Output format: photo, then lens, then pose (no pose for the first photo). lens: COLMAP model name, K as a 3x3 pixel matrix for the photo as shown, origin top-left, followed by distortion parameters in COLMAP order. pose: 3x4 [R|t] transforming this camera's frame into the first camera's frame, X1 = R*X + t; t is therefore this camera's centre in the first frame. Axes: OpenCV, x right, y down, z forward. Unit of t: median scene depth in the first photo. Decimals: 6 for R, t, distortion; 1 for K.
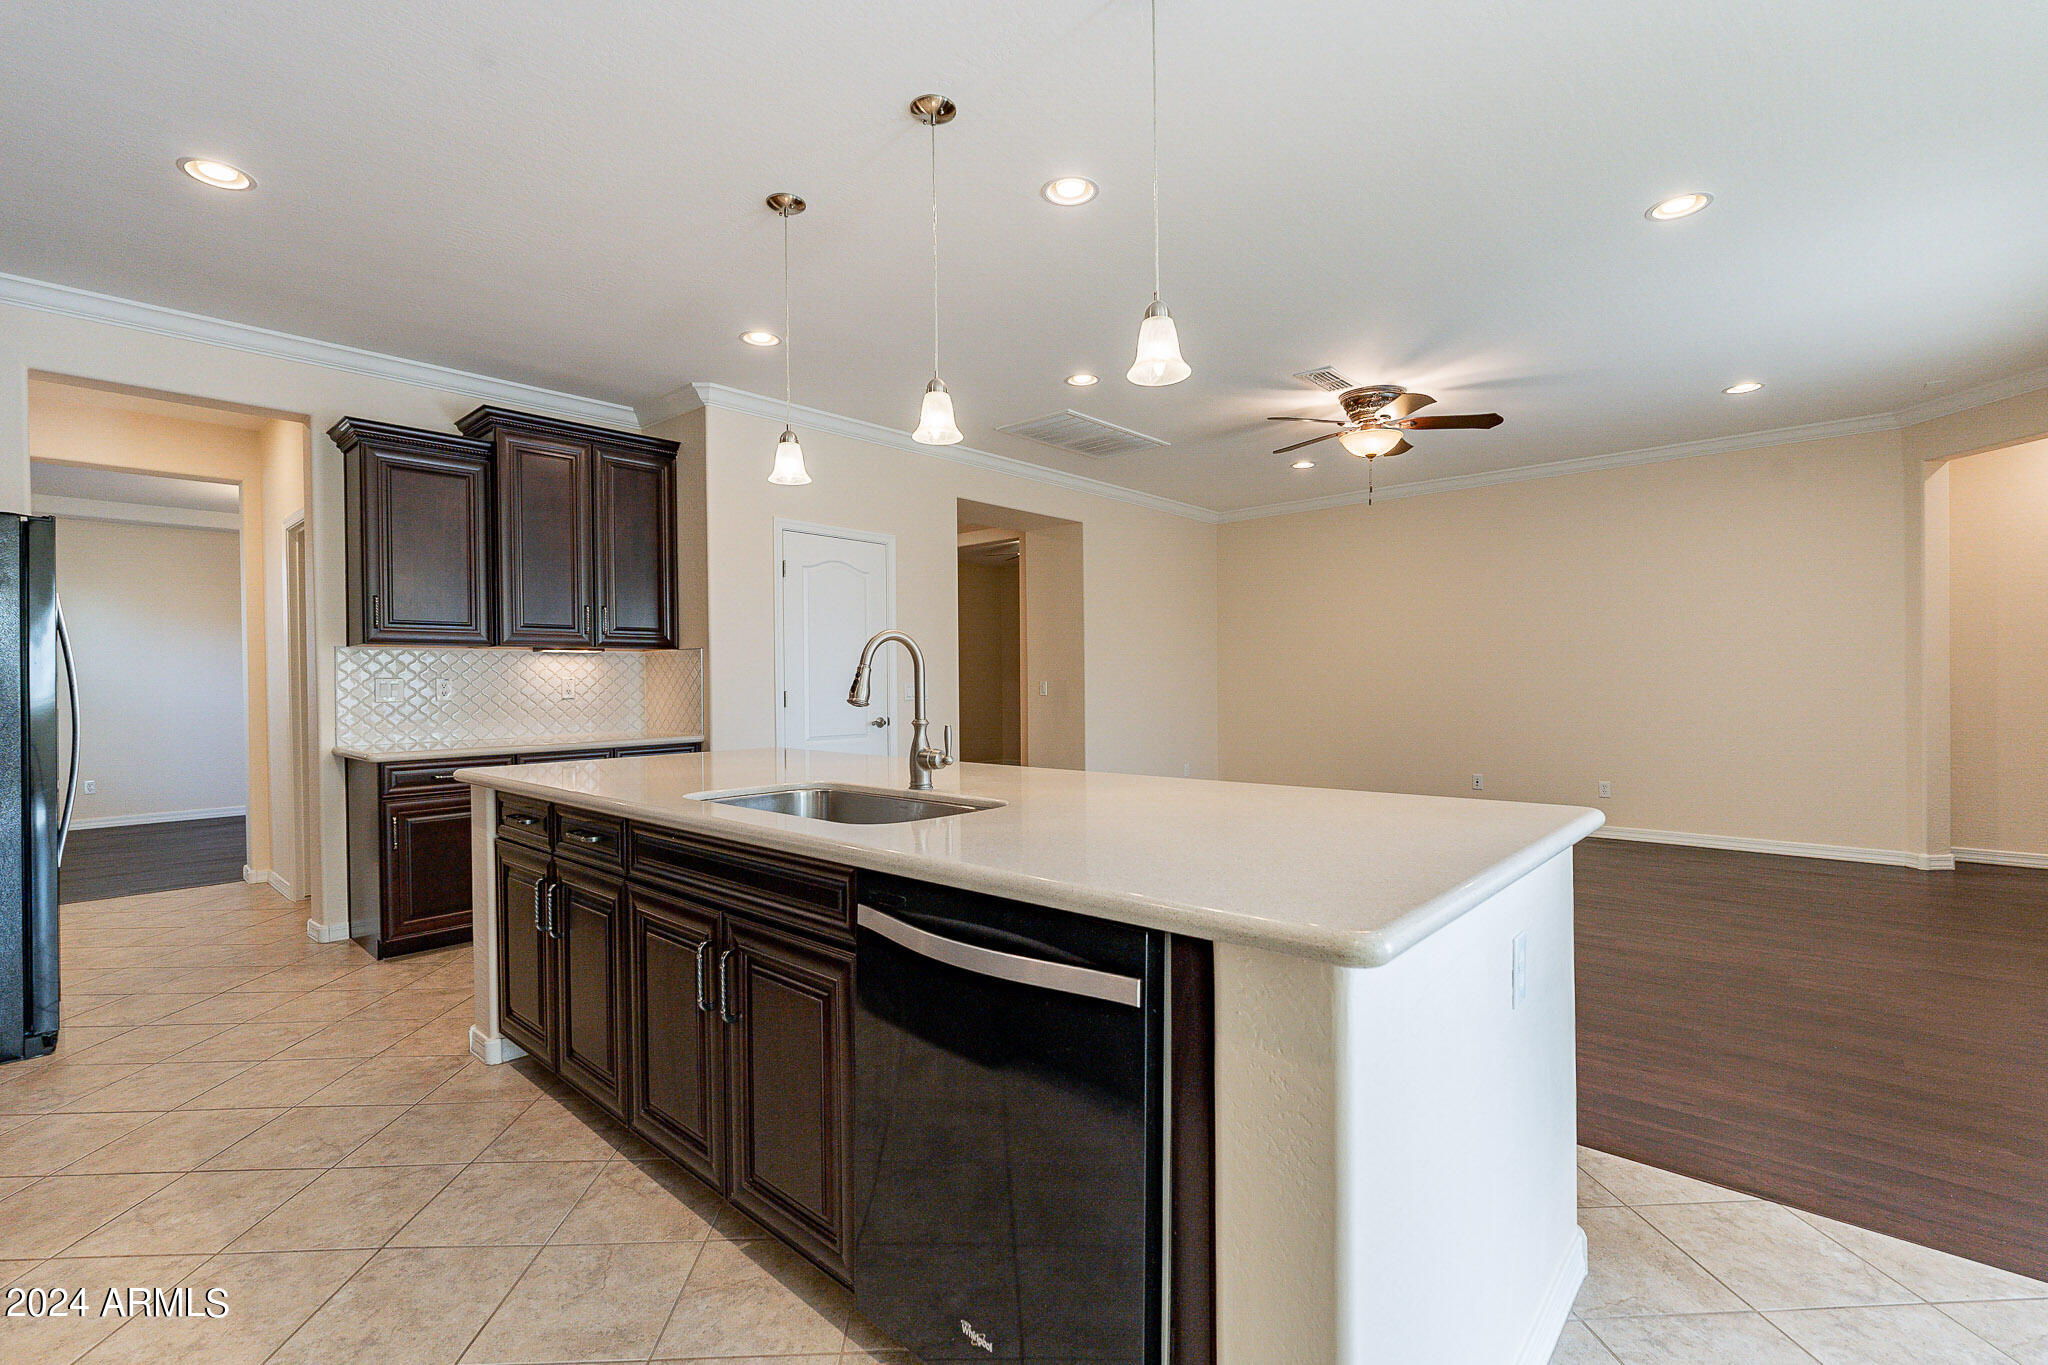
lens RADIAL K [[893.8, 0, 982.5], [0, 893.8, 690.0], [0, 0, 1]] dist [-0.002763, -0.000504]
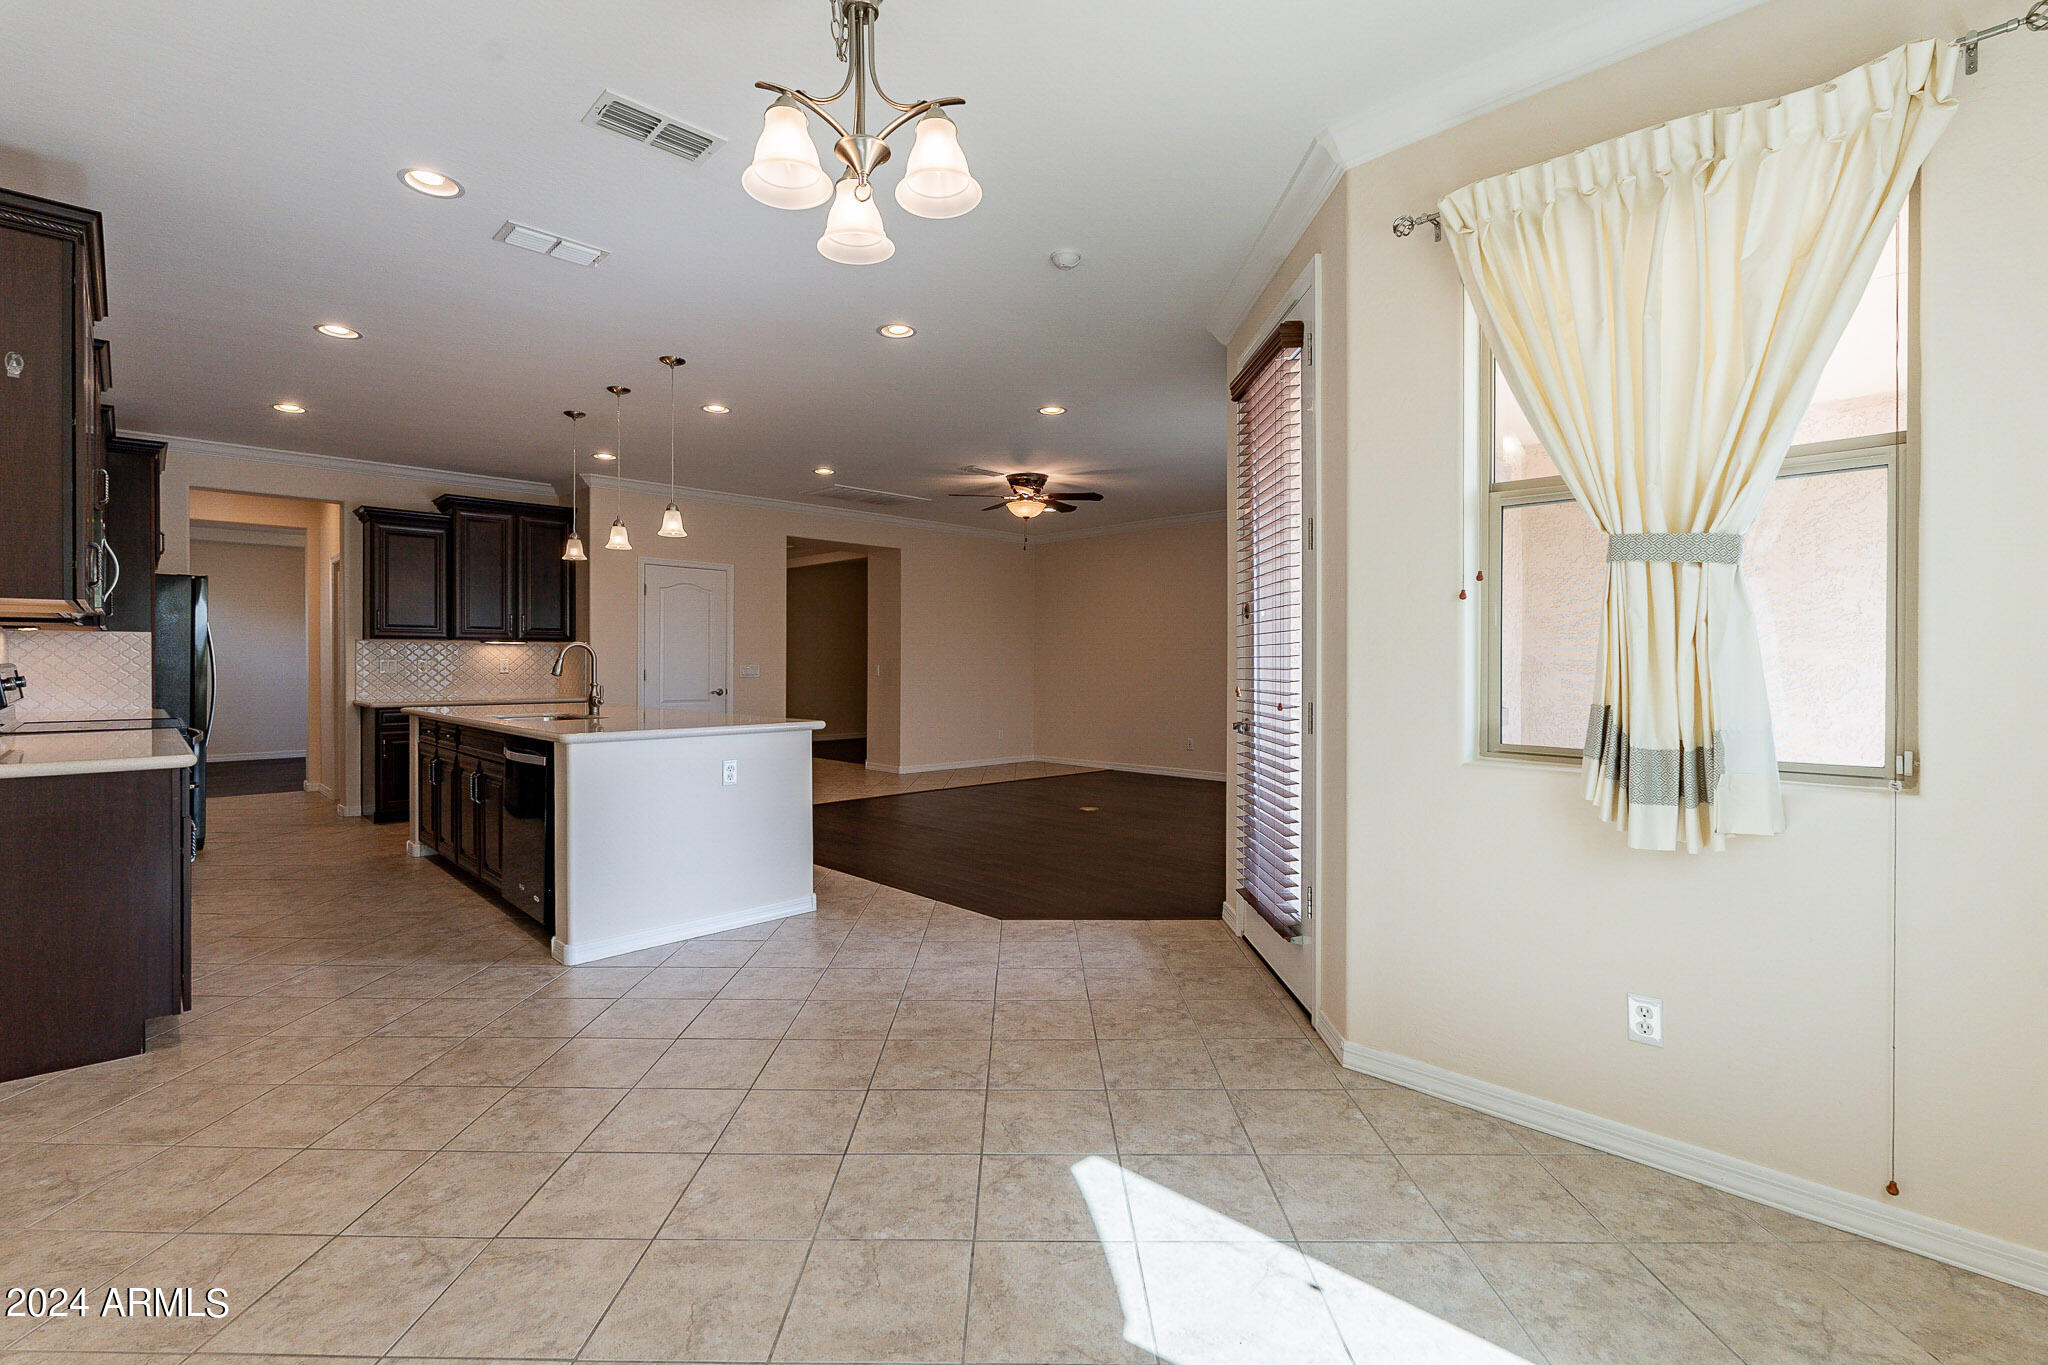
lens RADIAL K [[893.8, 0, 985.1], [0, 893.8, 667.4], [0, 0, 1]] dist [-0.002763, -0.000504]
pose [[0.998522, 0.011407, -0.053145, 0.537184], [-0.011627, 0.999925, -0.003821, -0.004025], [0.053098, 0.004433, 0.998579, -0.602100]]
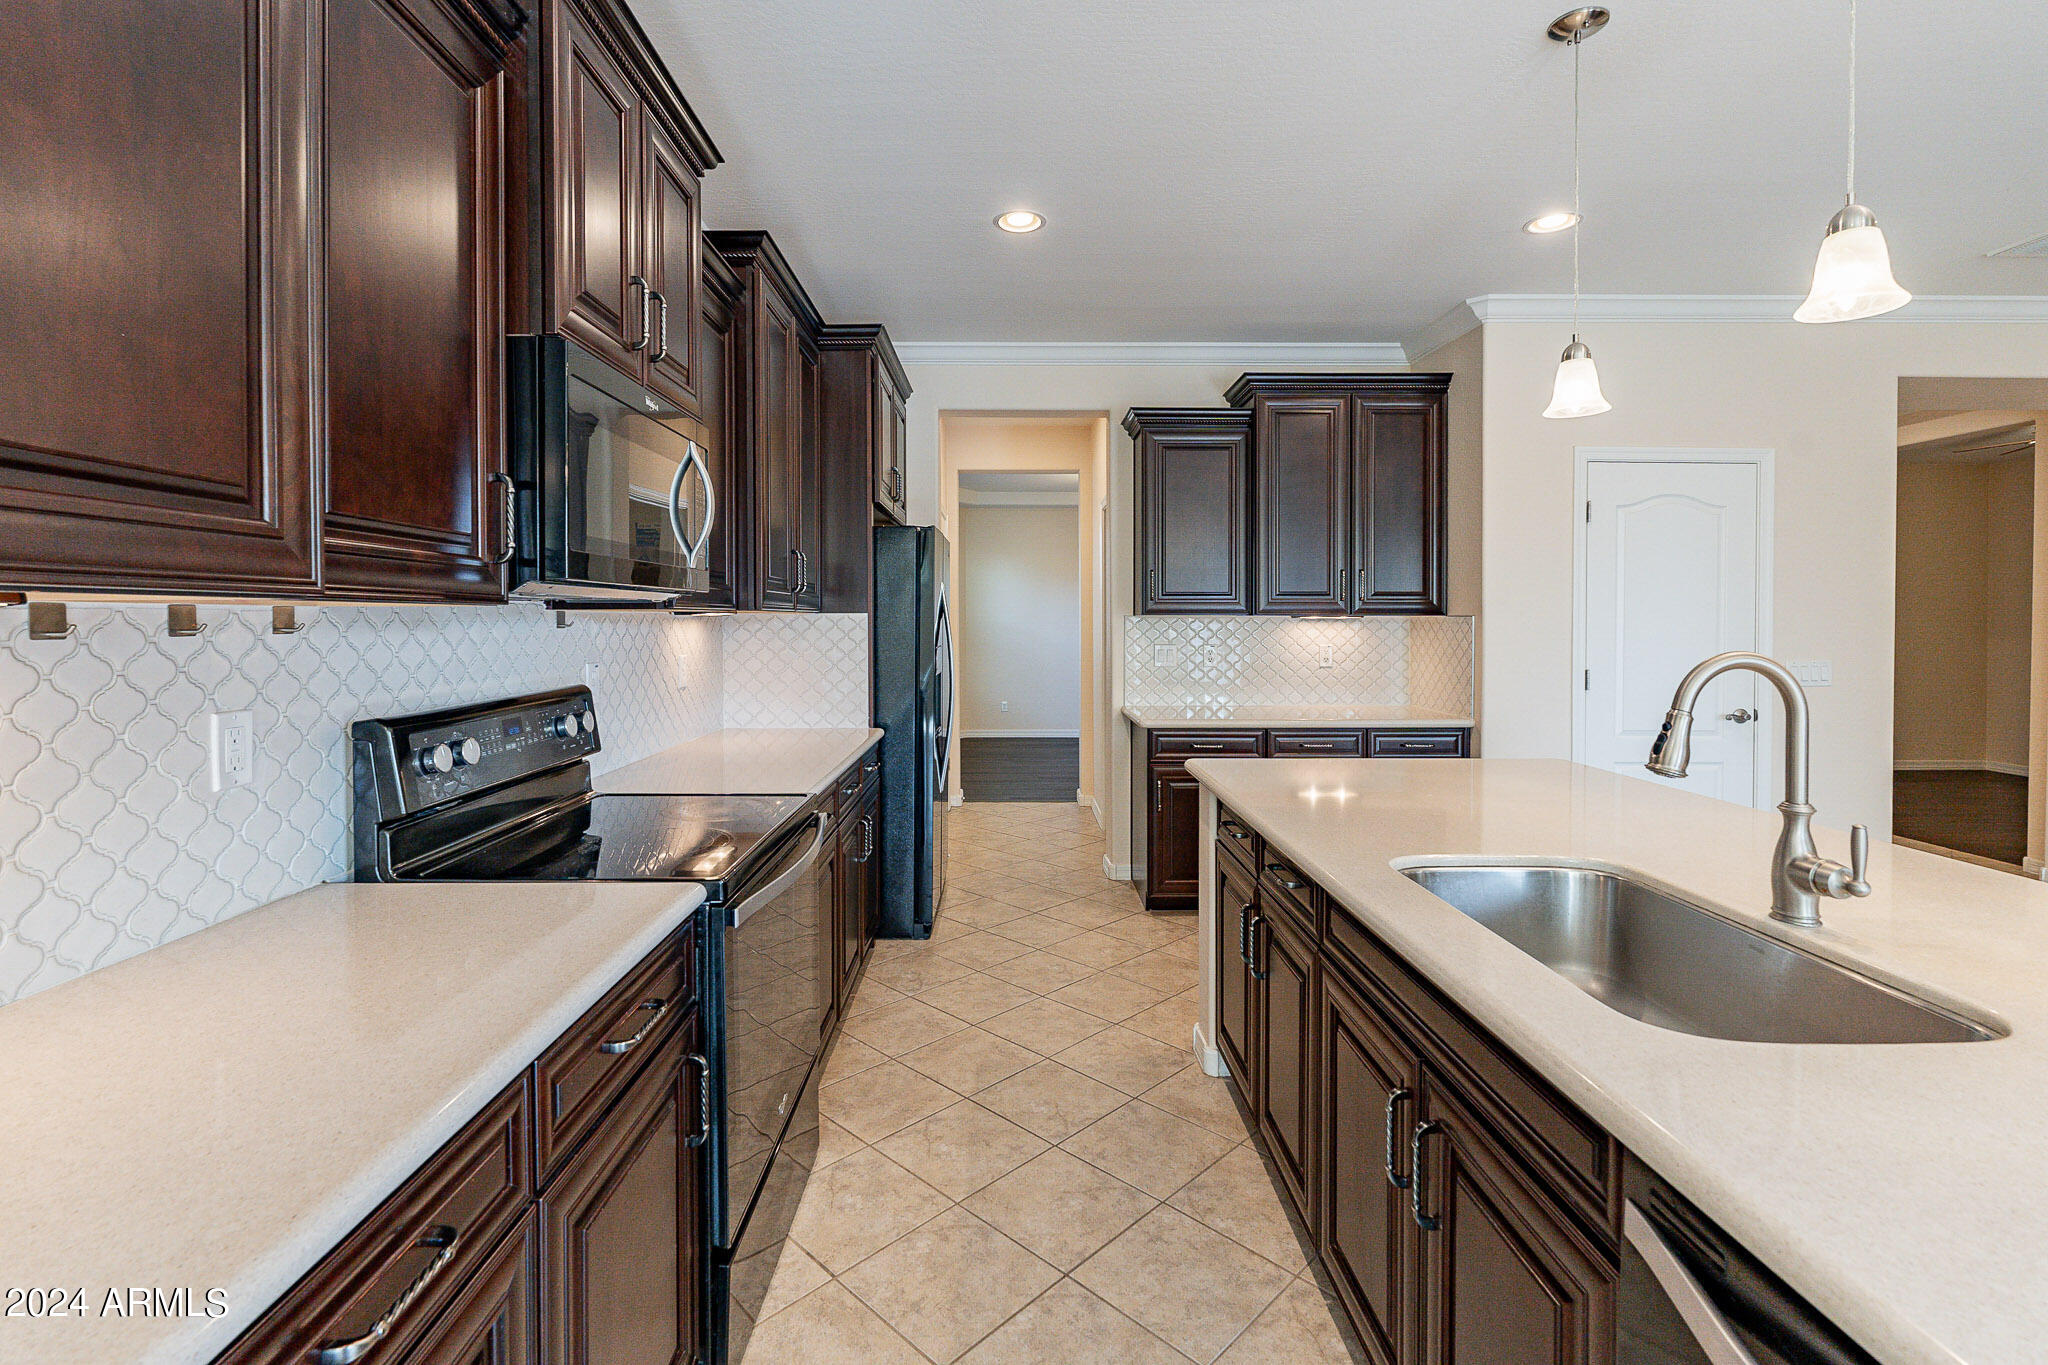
lens RADIAL K [[893.8, 0, 1049.9], [0, 893.8, 627.1], [0, 0, 1]] dist [-0.002763, -0.000504]
pose [[0.706330, 0.019683, -0.707609, -0.002518], [-0.011730, 0.999802, 0.016102, -0.051479], [0.707785, -0.003073, 0.706421, 0.146675]]
